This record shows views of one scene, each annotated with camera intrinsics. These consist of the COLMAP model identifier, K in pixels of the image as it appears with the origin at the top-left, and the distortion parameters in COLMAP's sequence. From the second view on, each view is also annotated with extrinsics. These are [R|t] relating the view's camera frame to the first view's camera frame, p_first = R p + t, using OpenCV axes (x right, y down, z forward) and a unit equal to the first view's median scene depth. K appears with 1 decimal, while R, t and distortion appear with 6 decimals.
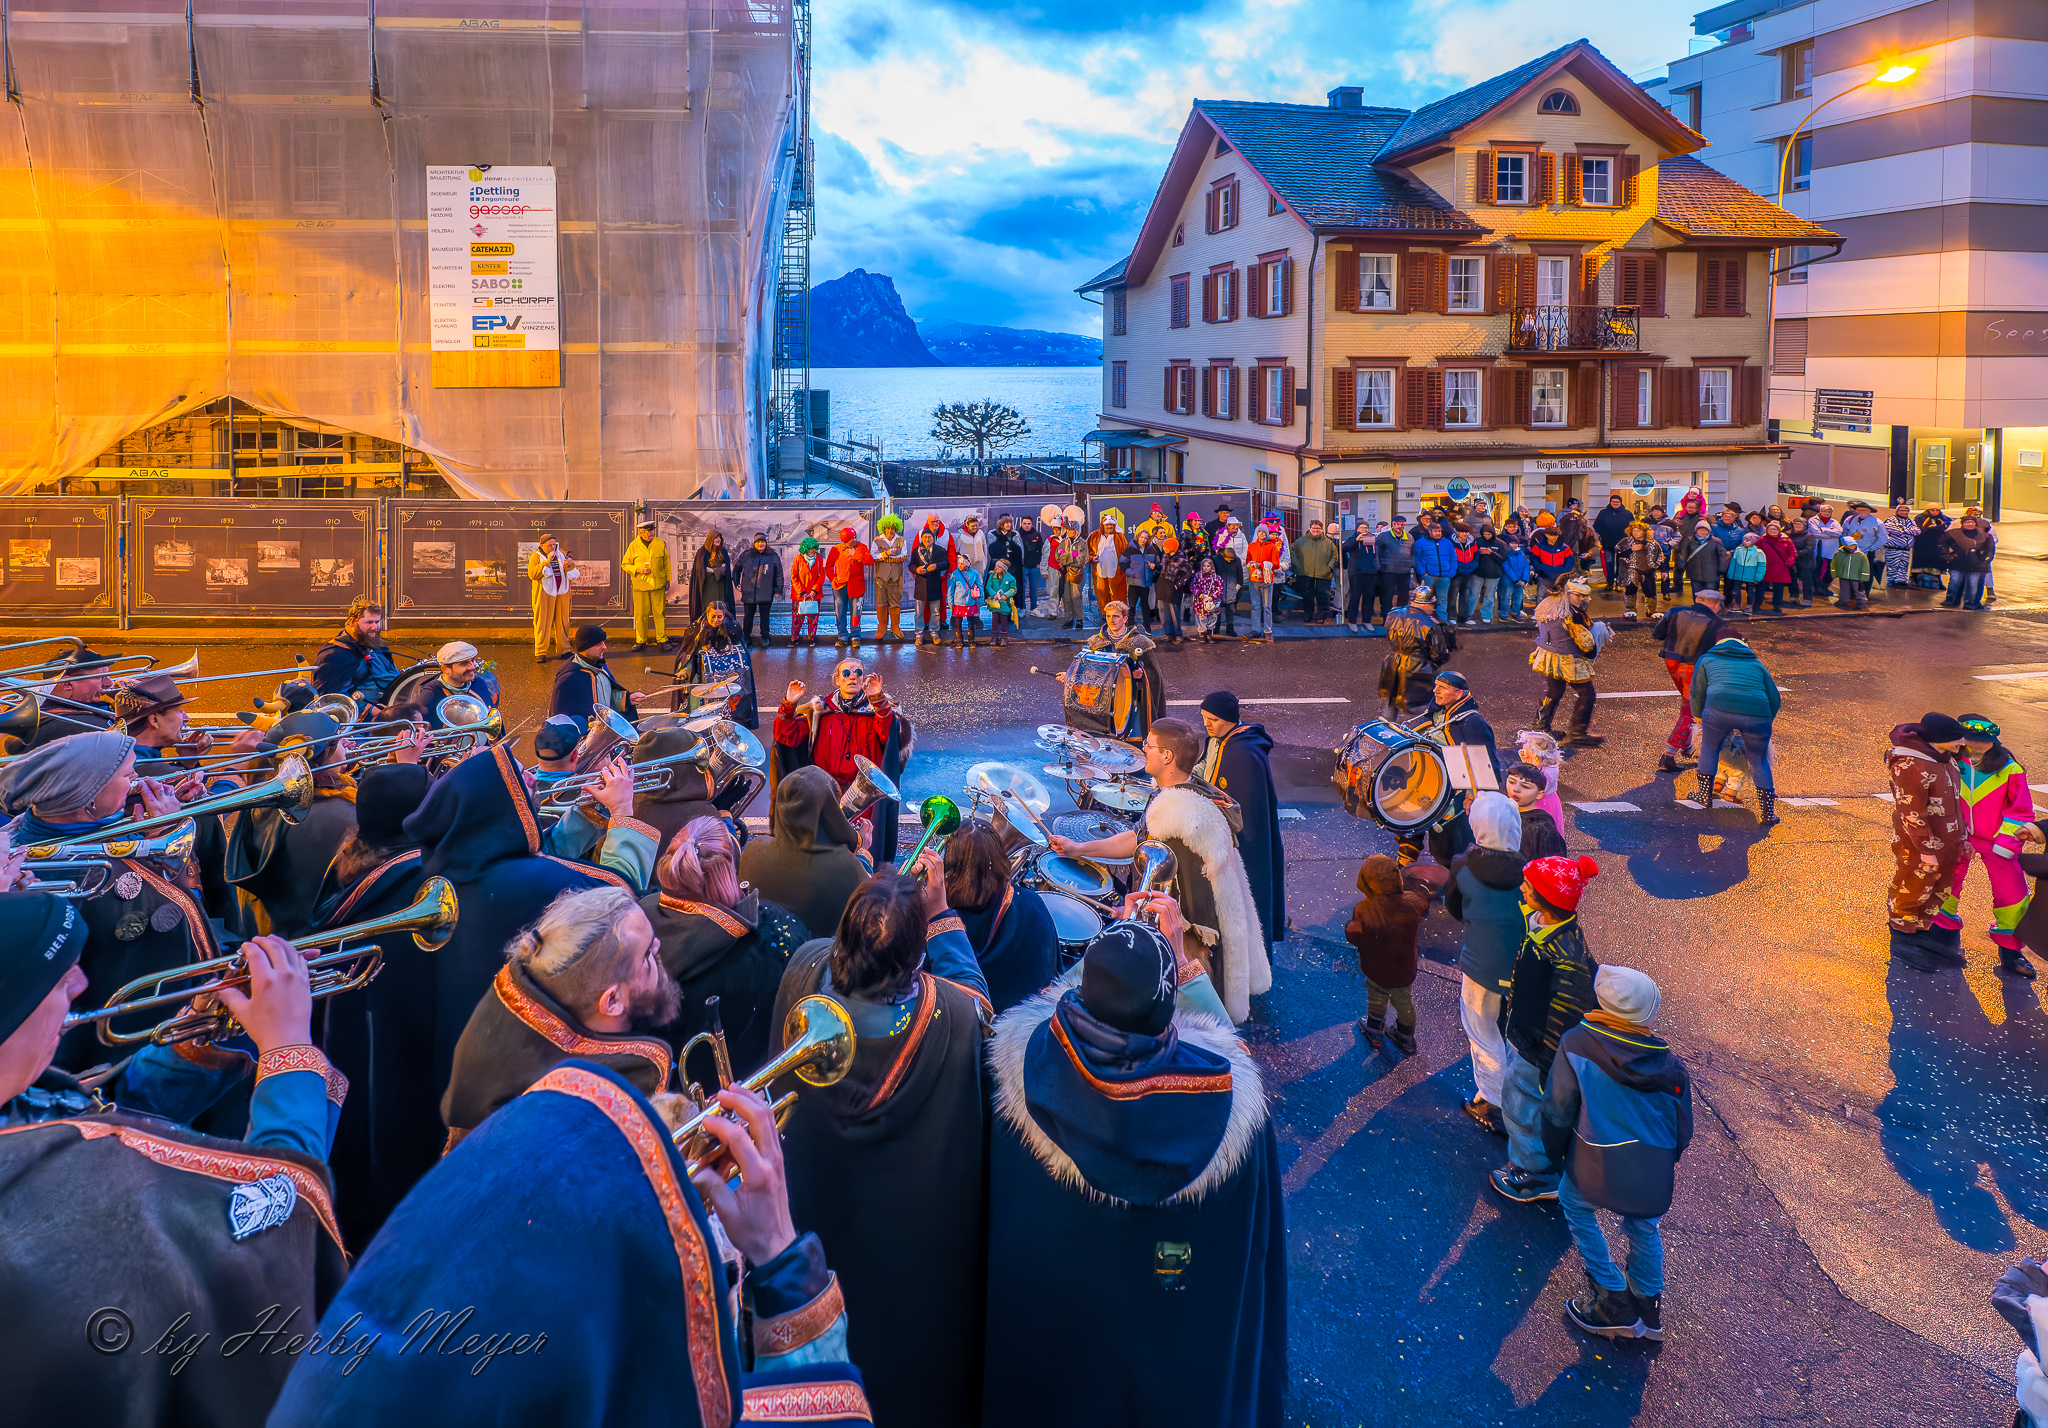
lens RADIAL K [[1012.7, 0, 1030.8], [0, 1012.7, 579.9], [0, 0, 1]] dist [-0.002925, -0.007457]
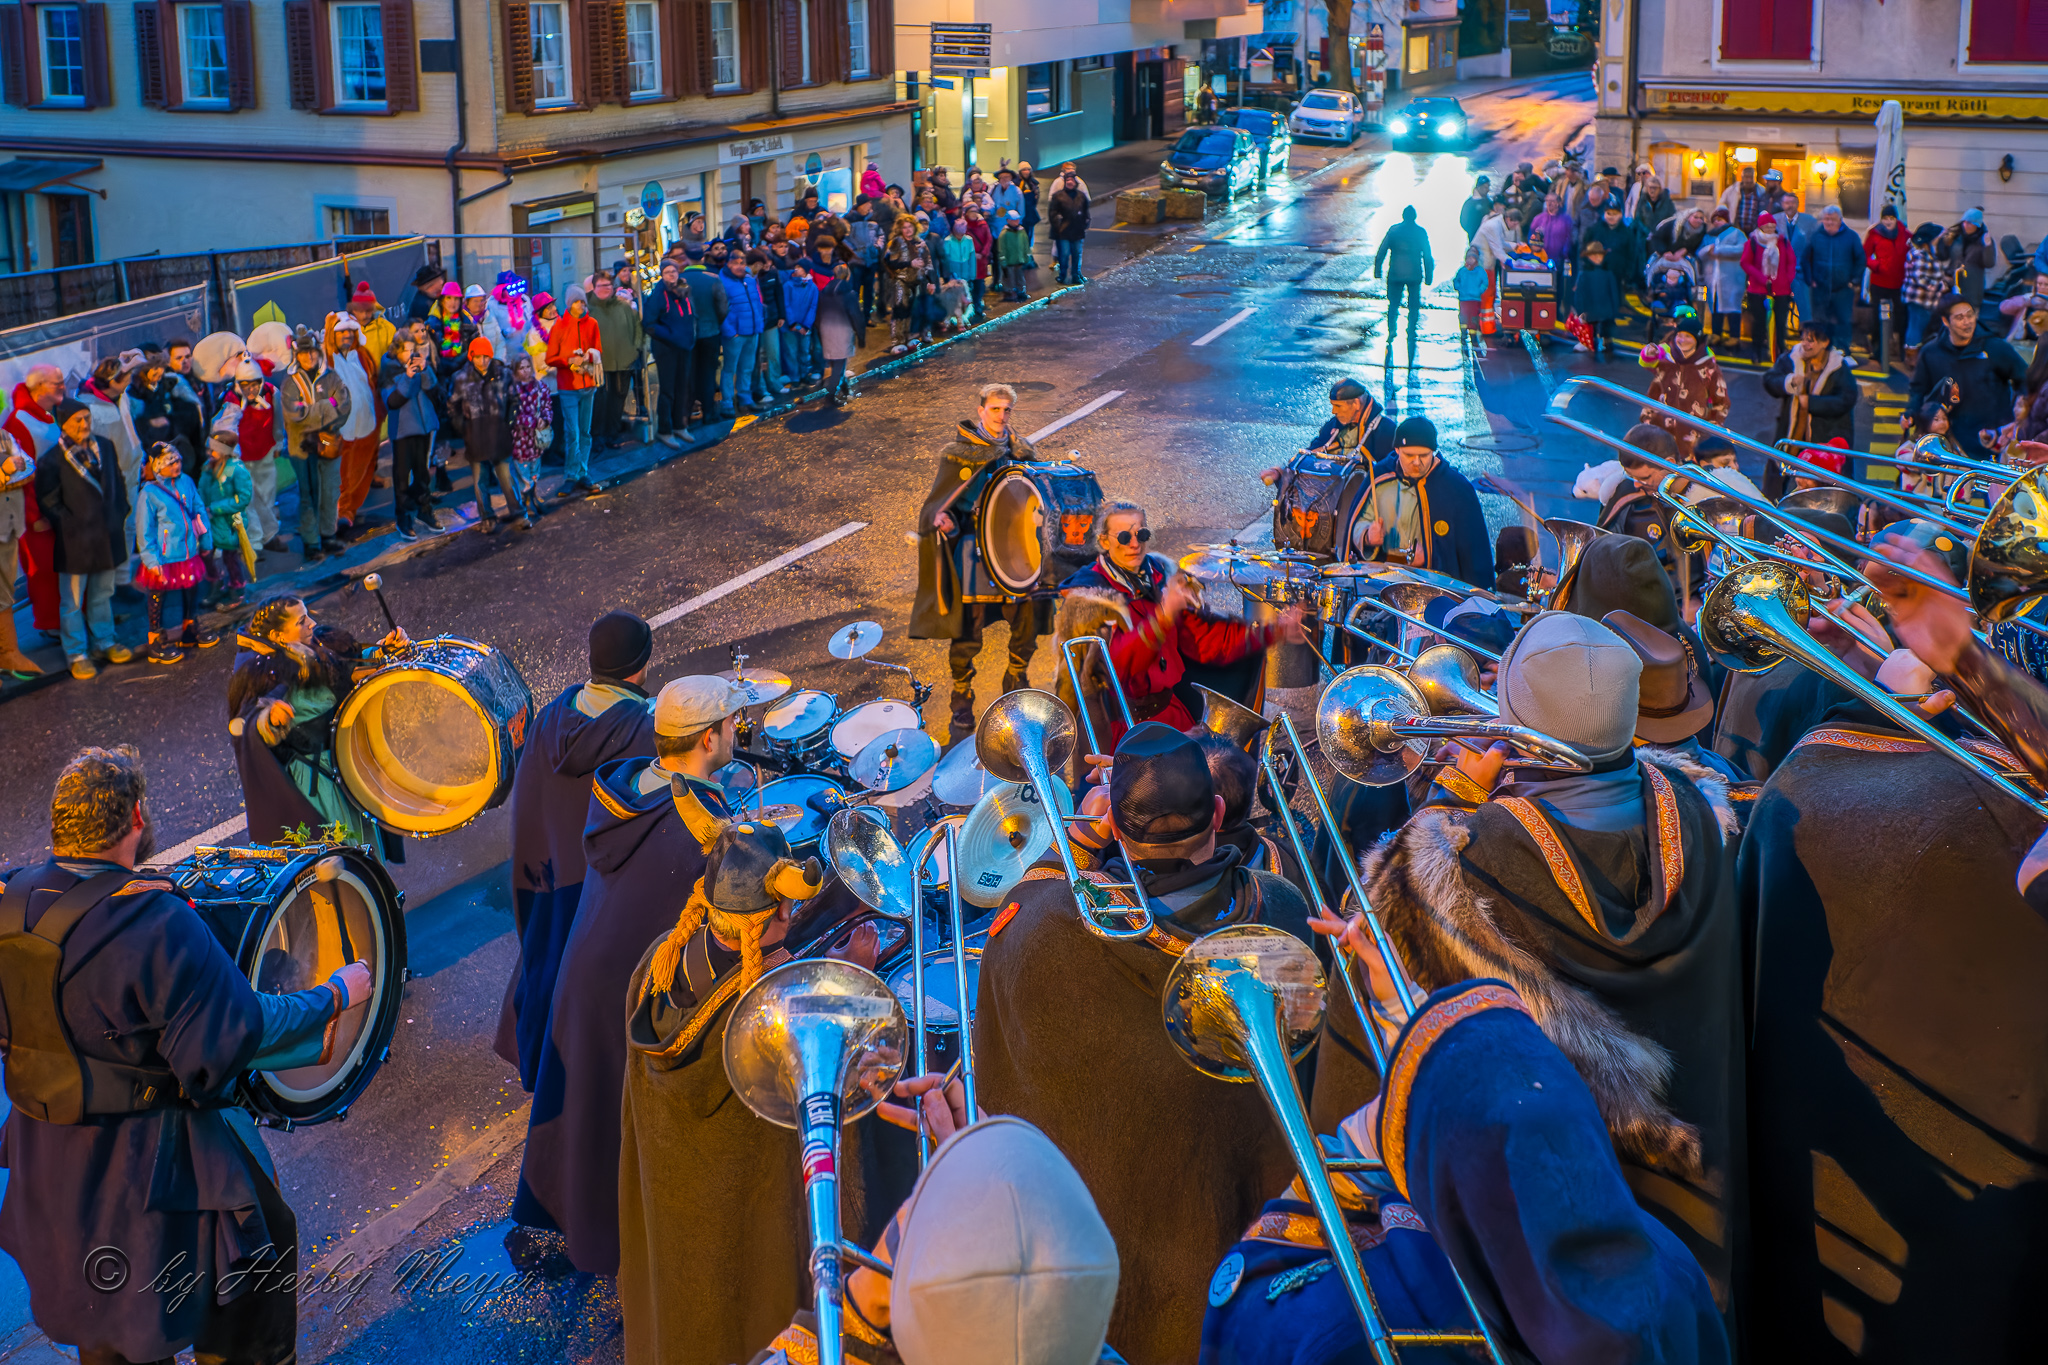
lens RADIAL K [[1882.6, 0, 943.4], [0, 1882.6, 711.5], [0, 0, 1]] dist [0.002326, 0.000000]
pose [[0.489713, -0.314293, 0.813266, -0.549366], [0.188939, 0.948858, 0.252924, -0.051496], [-0.851166, 0.029798, 0.524050, 0.247652]]
